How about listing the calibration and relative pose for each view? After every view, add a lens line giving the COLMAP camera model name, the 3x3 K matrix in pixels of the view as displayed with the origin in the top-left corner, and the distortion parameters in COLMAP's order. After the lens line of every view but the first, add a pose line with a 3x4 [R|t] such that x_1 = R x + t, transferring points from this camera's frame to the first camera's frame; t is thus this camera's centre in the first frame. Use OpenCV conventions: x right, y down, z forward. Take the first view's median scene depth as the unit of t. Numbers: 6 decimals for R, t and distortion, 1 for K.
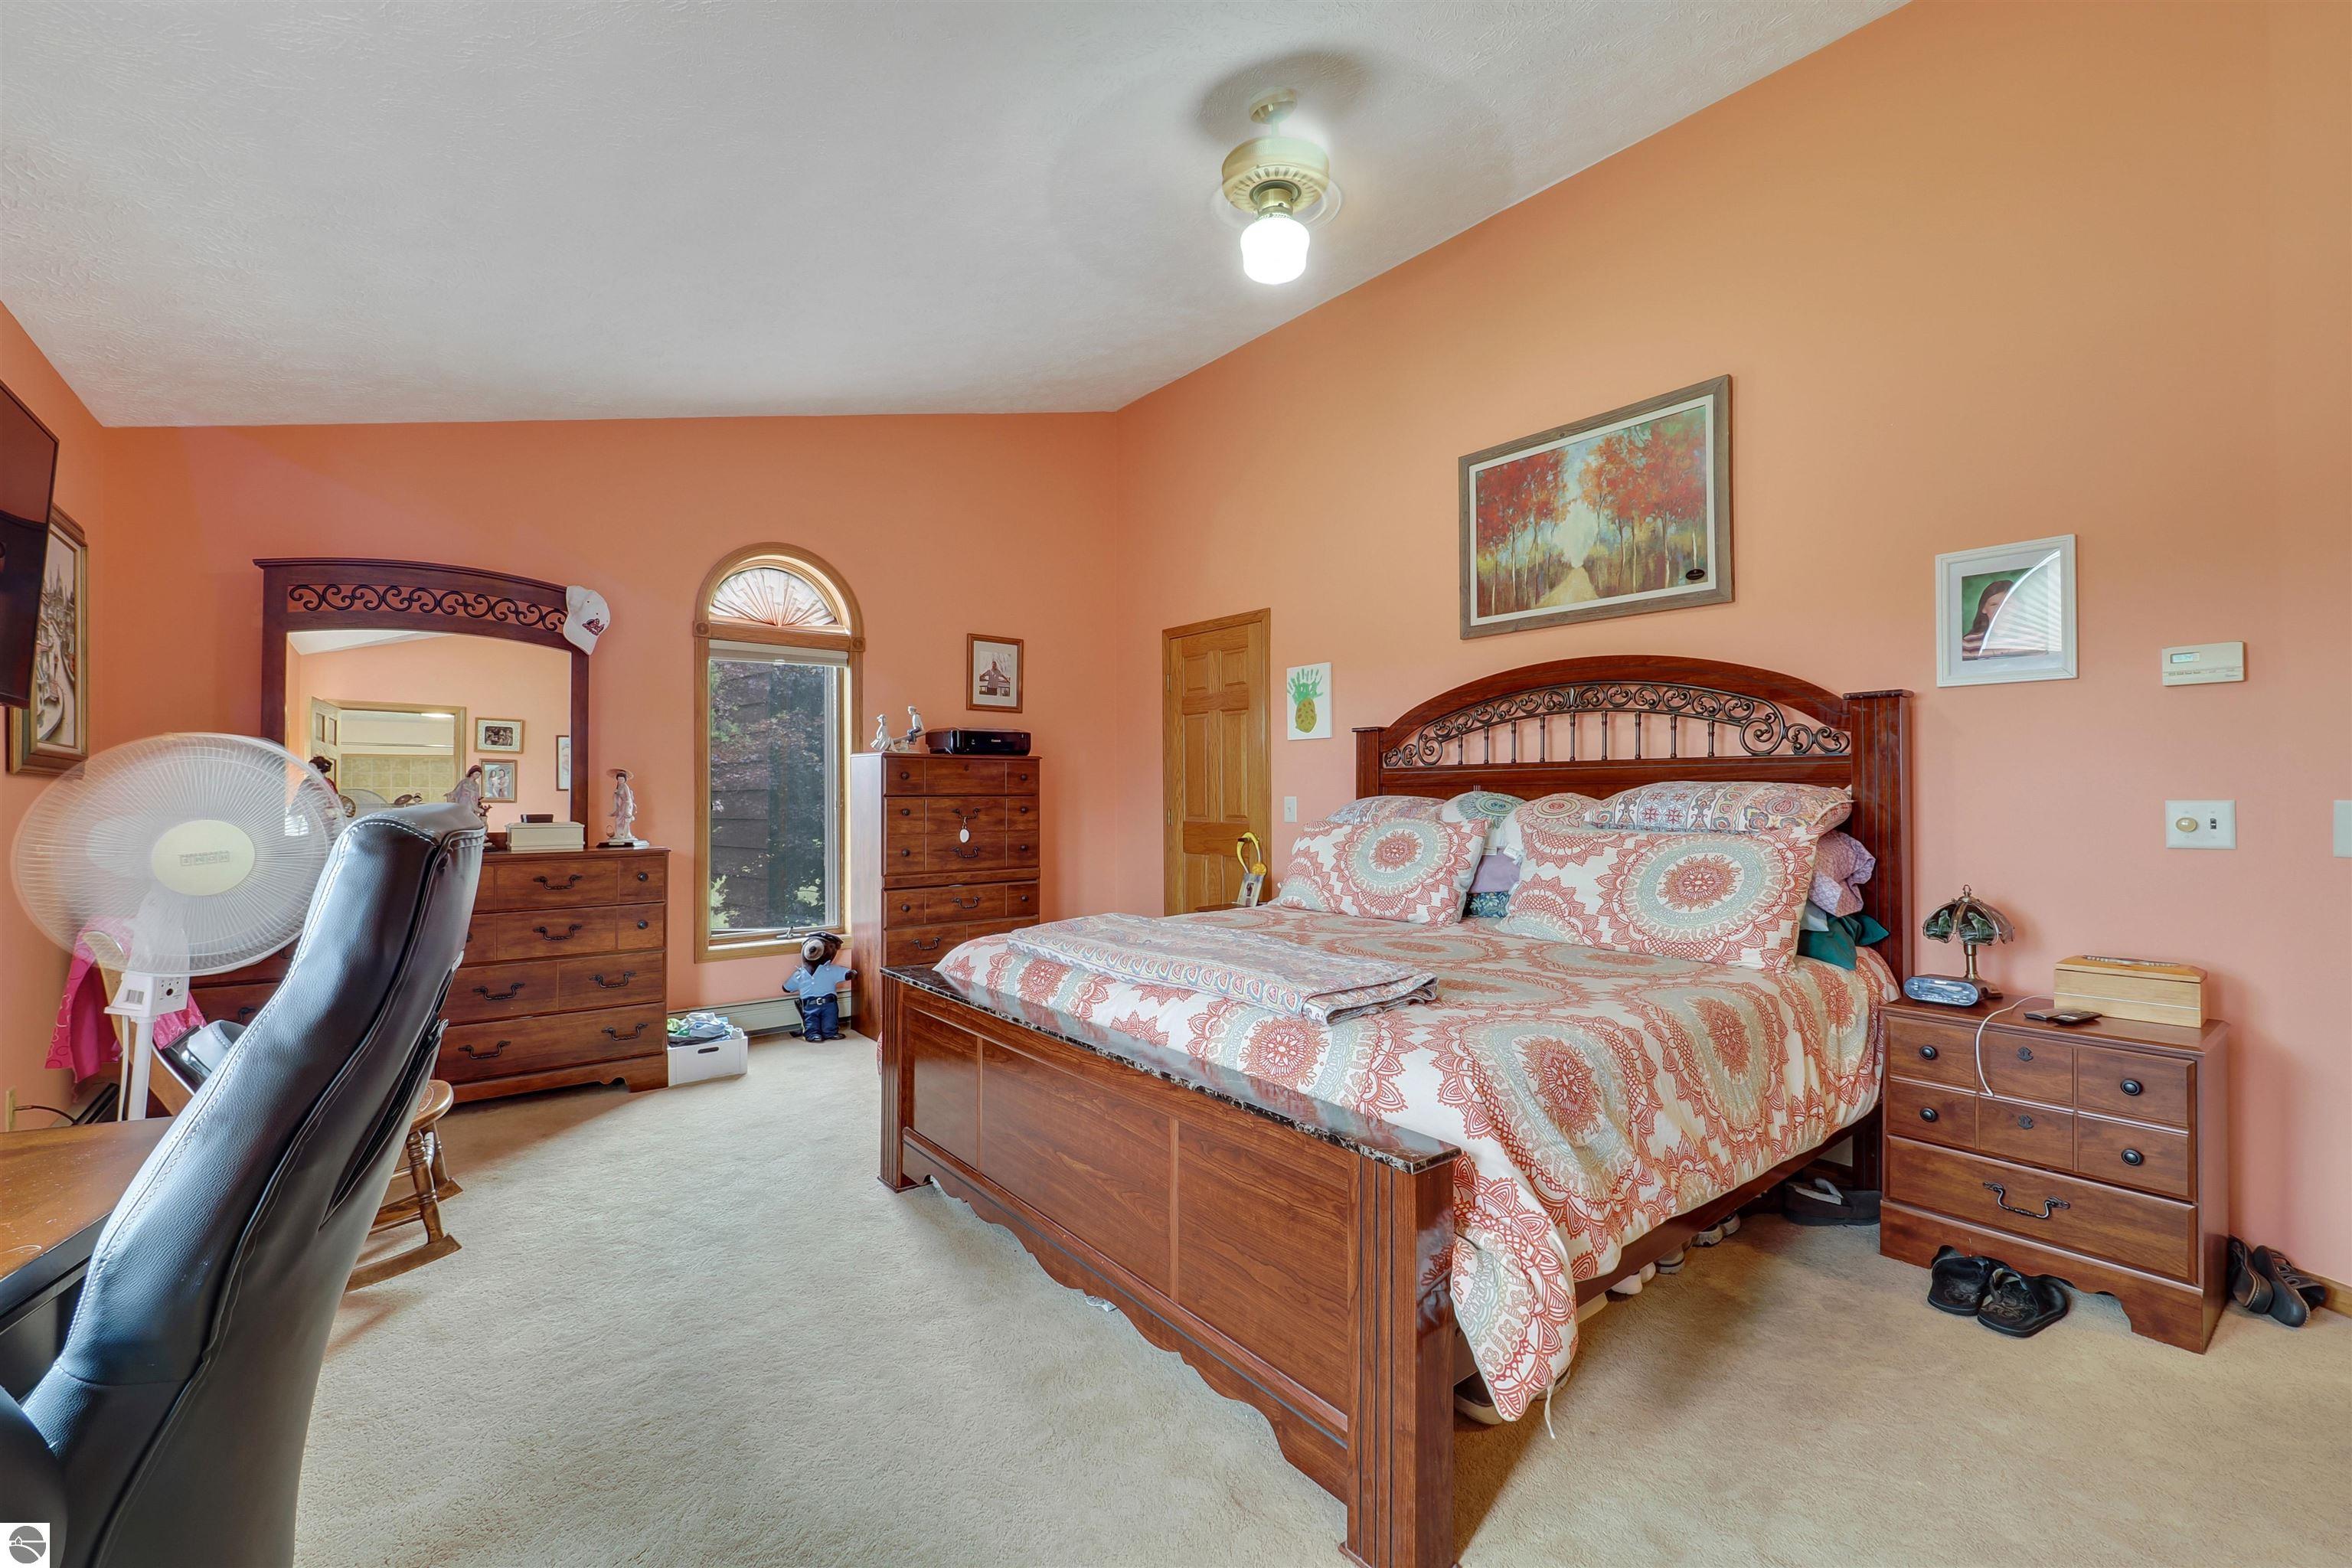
lens RADIAL K [[991.9, 0, 1185.2], [0, 991.9, 779.7], [0, 0, 1]] dist [-0.000903, -0.000063]
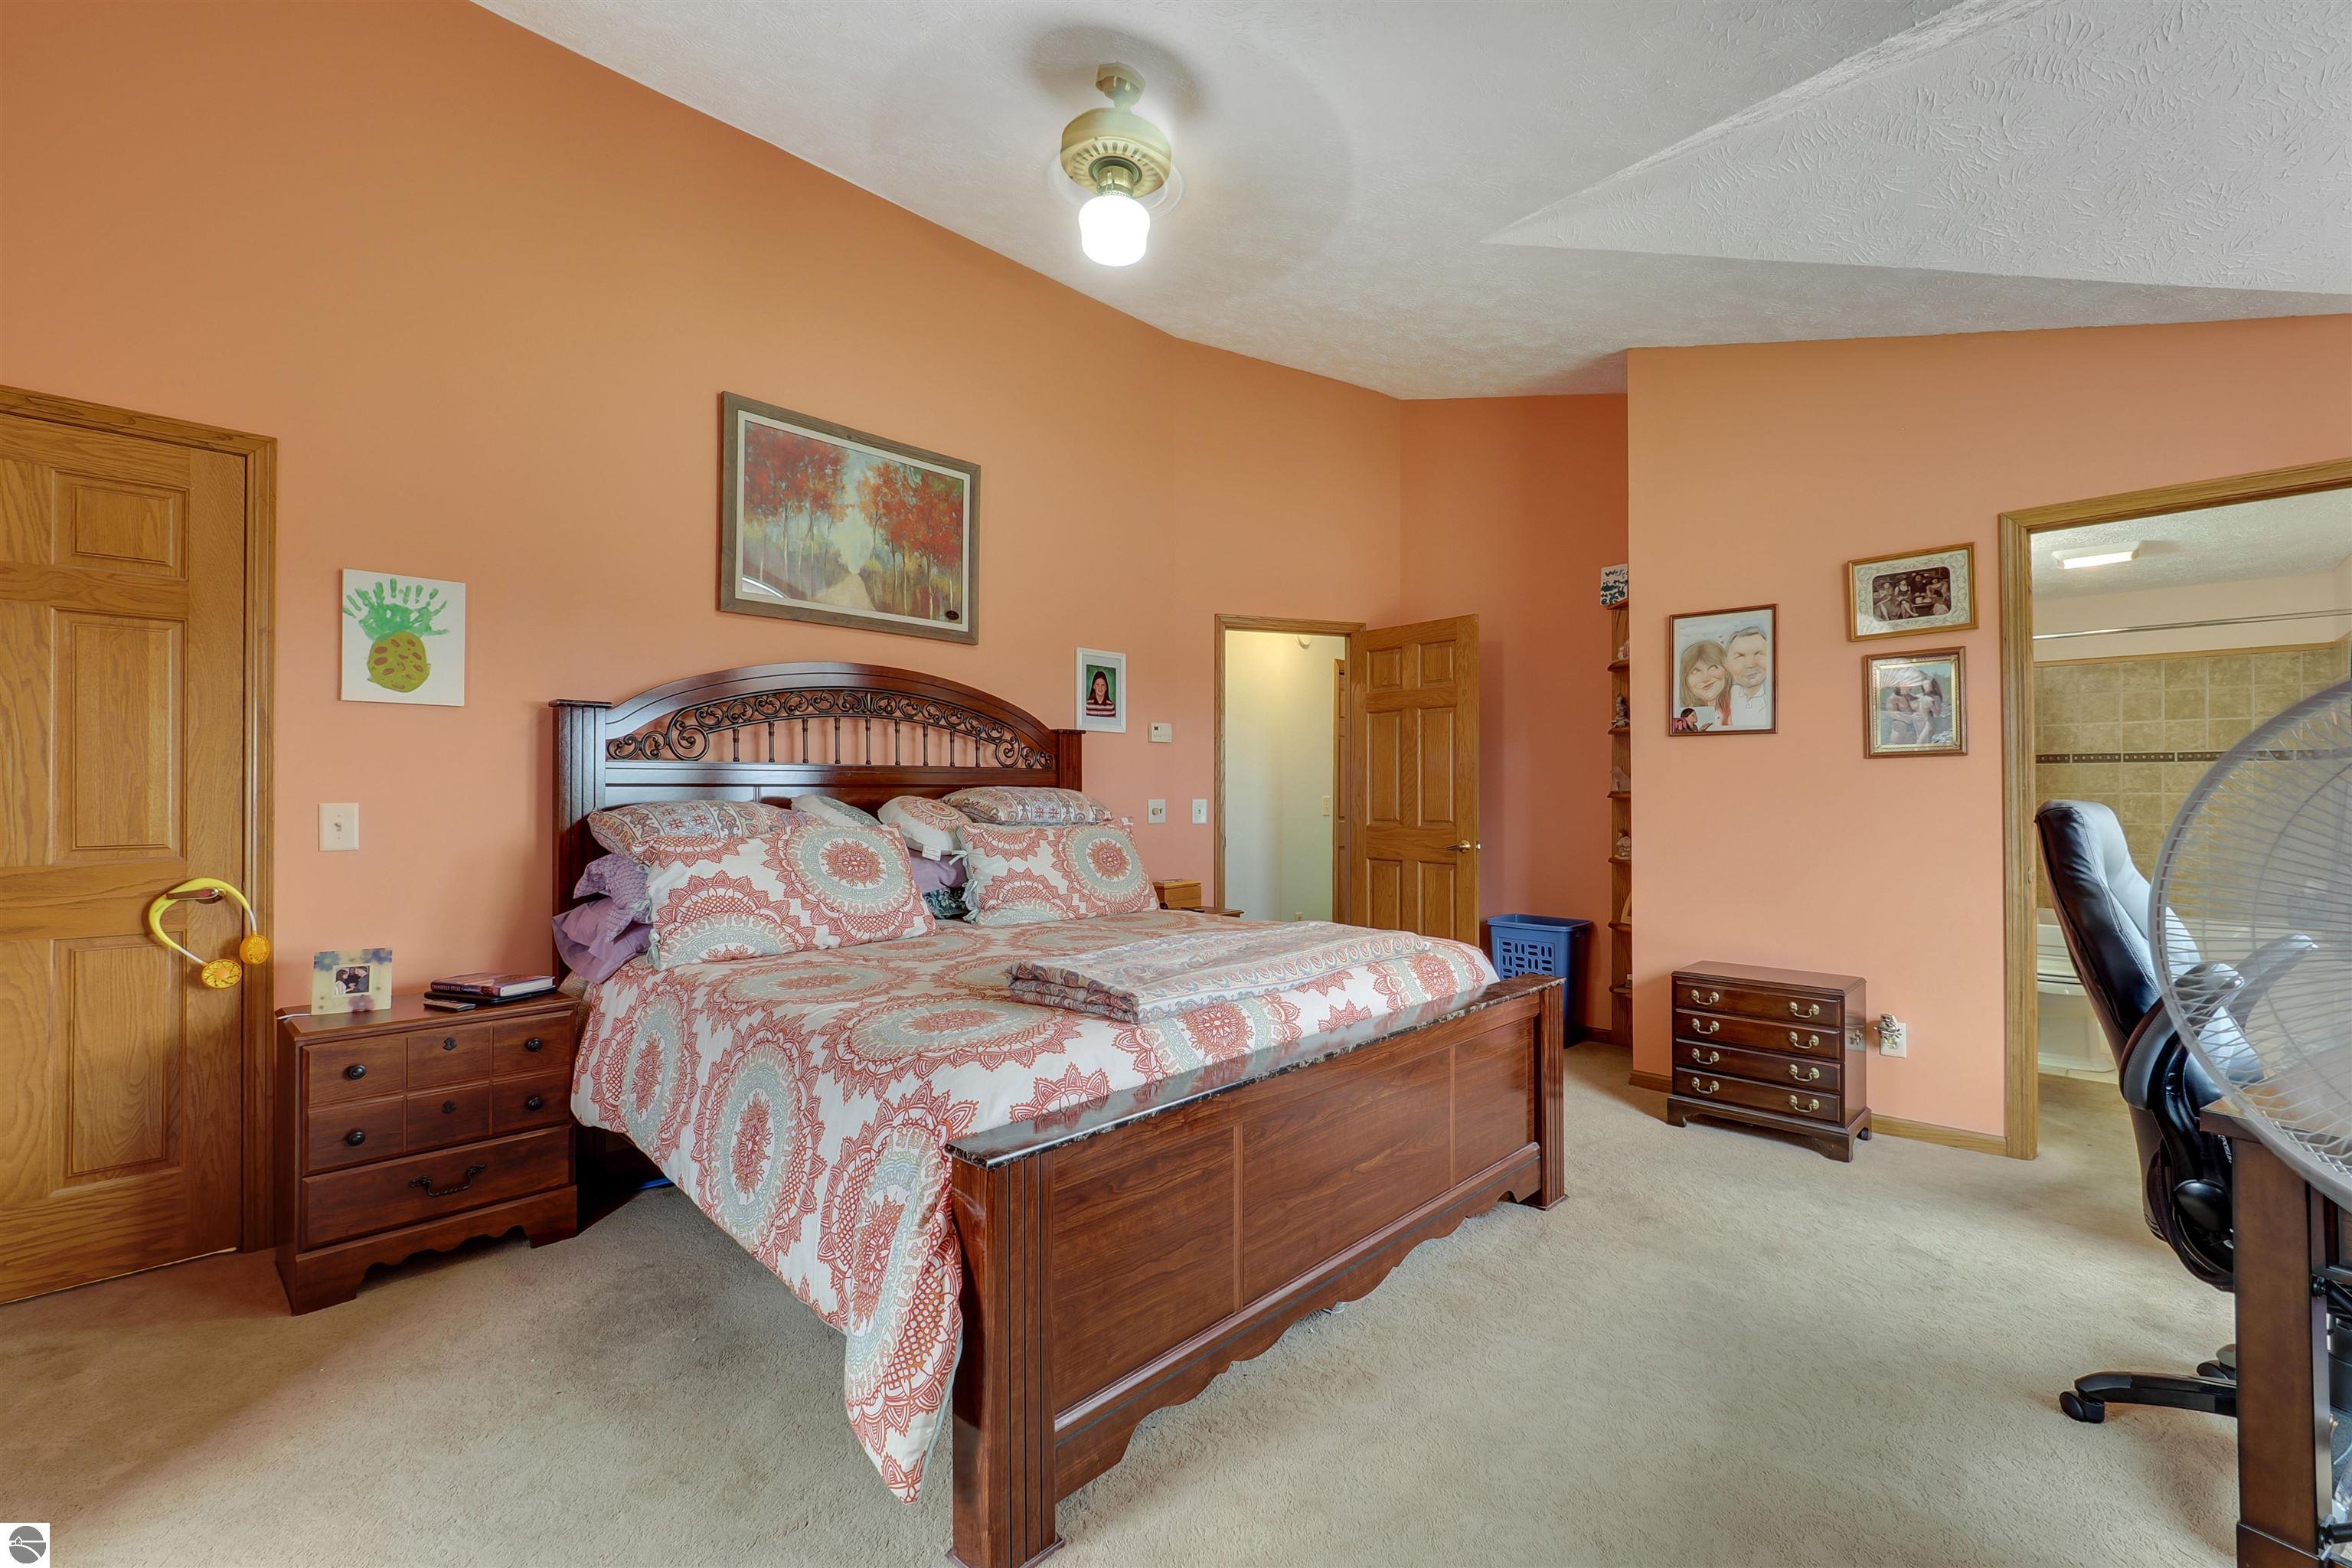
lens RADIAL K [[991.9, 0, 1188.1], [0, 991.9, 788.7], [0, 0, 1]] dist [-0.000903, -0.000063]
pose [[-0.140286, 0.007862, 0.990080, -0.682810], [-0.011398, 0.999889, -0.009555, 0.012132], [-0.990045, -0.012625, -0.140181, 0.836266]]
